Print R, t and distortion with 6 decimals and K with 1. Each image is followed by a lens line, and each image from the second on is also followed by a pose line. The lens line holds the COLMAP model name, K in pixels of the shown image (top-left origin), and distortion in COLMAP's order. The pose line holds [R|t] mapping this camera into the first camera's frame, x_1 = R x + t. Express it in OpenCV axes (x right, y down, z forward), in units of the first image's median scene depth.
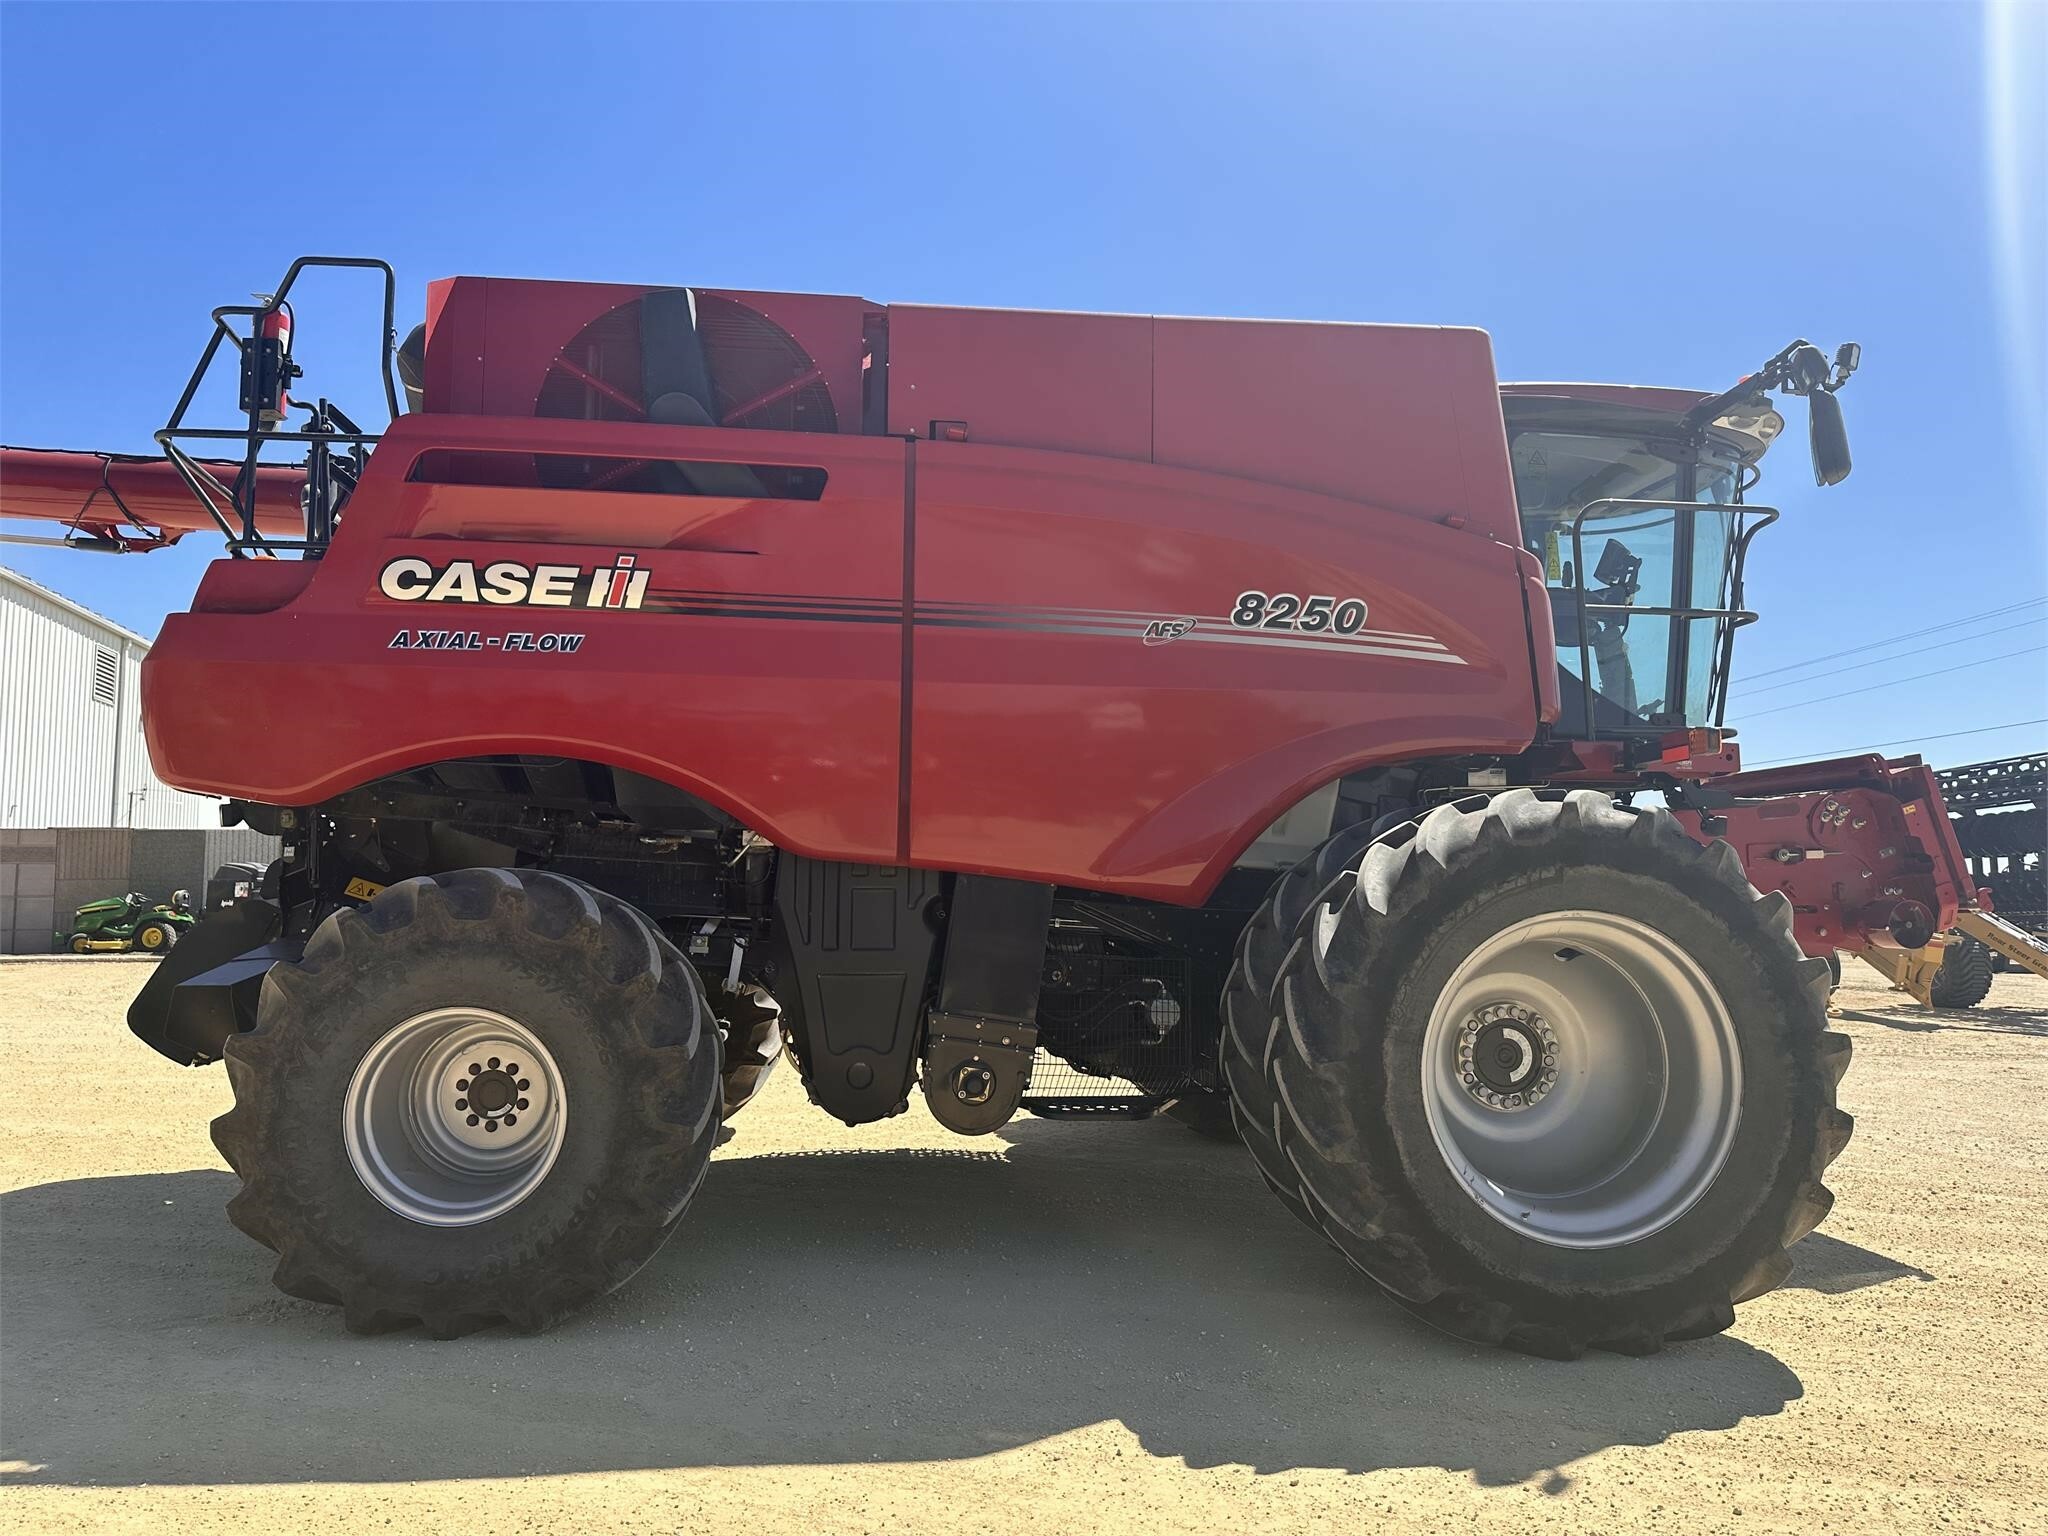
lens RADIAL K [[1424.7, 0, 1024.0], [0, 1424.7, 768.0], [0, 0, 1]] dist [0.066544, -0.084955]
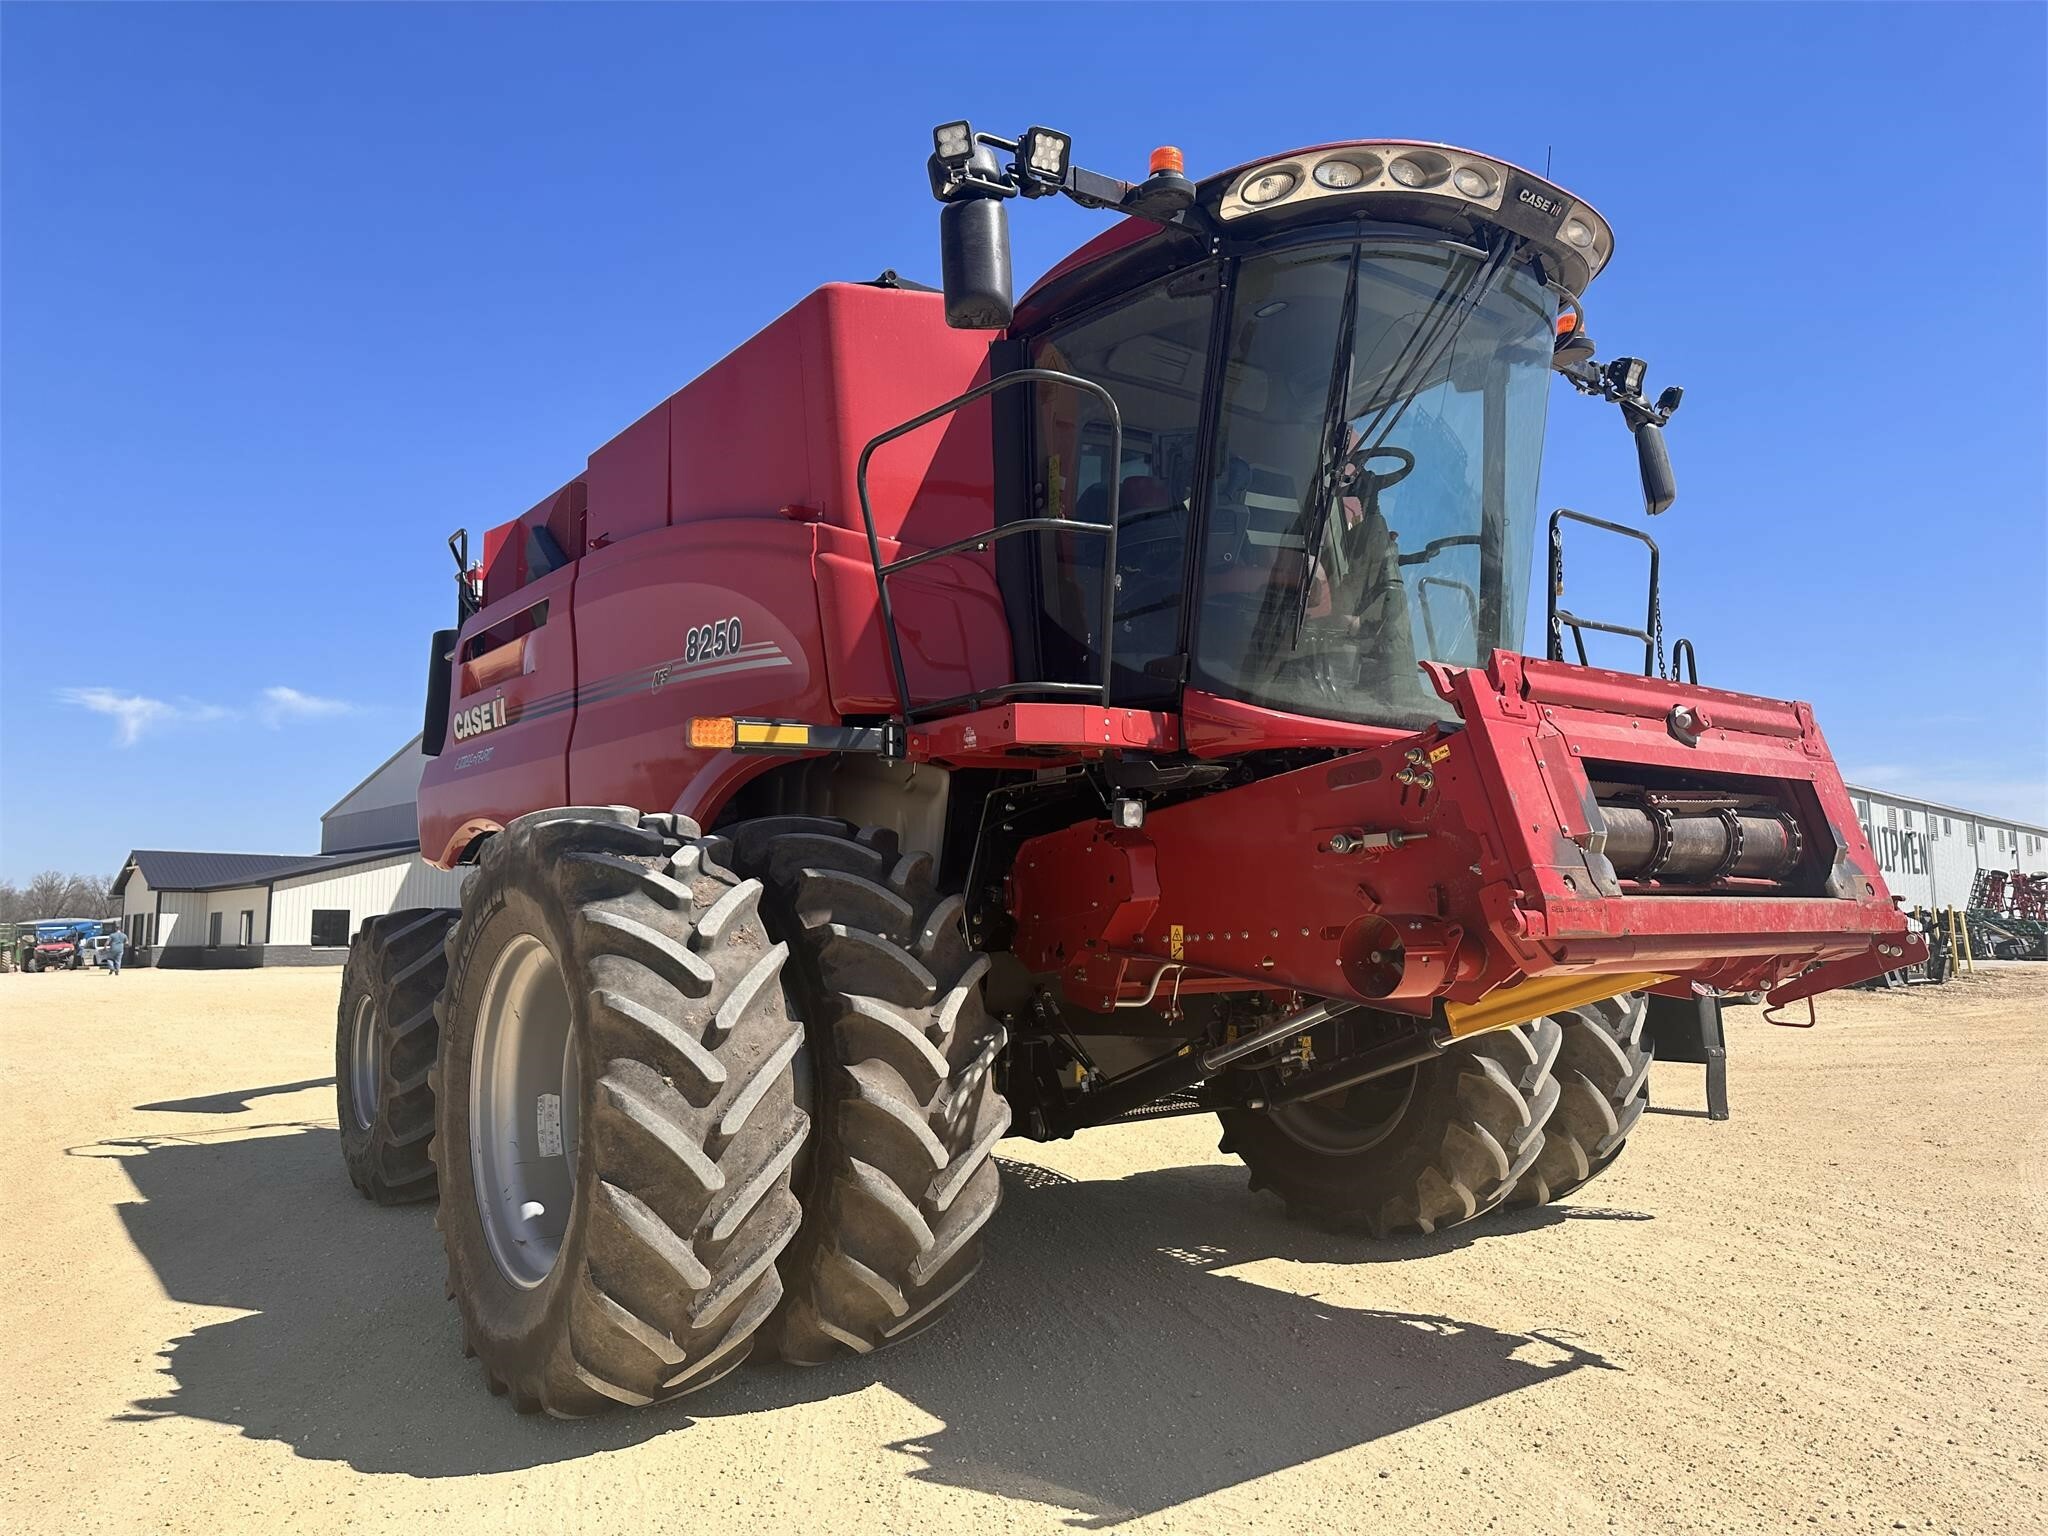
lens RADIAL K [[1424.7, 0, 1024.0], [0, 1424.7, 768.0], [0, 0, 1]] dist [0.066544, -0.084955]
pose [[0.516802, -0.098365, -0.850435, 1.252664], [0.081270, 0.994528, -0.065644, 0.071140], [0.852239, -0.035189, 0.521968, 0.709304]]
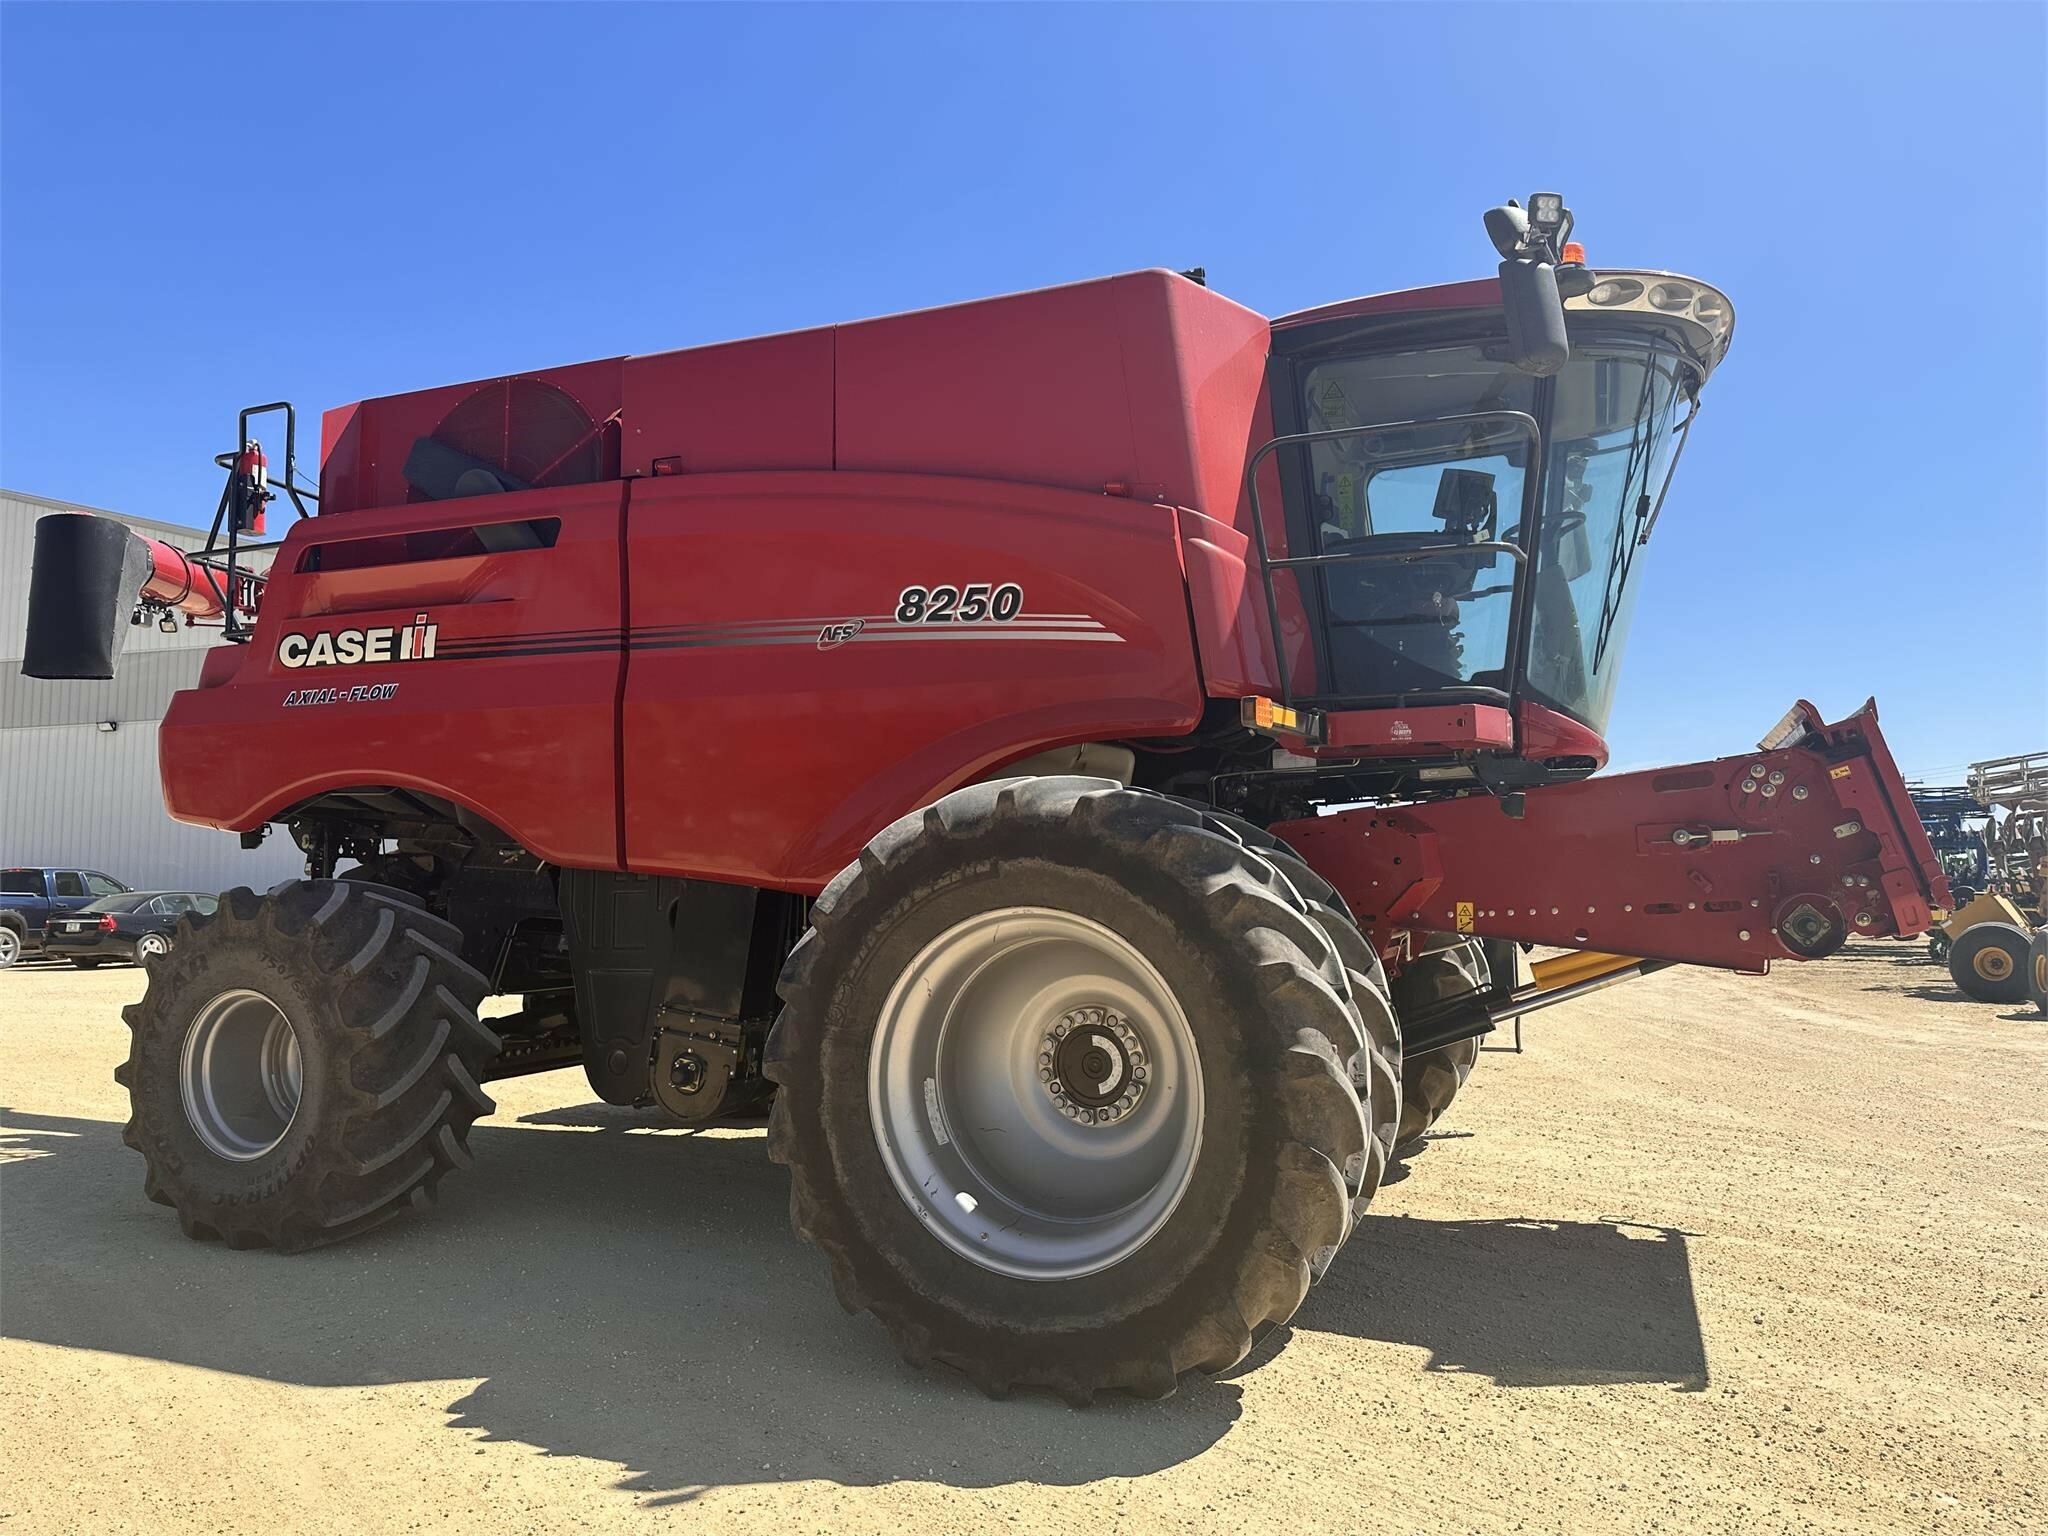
lens RADIAL K [[1424.7, 0, 1024.0], [0, 1424.7, 768.0], [0, 0, 1]] dist [0.066544, -0.084955]
pose [[0.884465, -0.049132, -0.464013, 0.729550], [0.046720, 0.998768, -0.016700, 0.023085], [0.464262, -0.006908, 0.885671, 0.176220]]
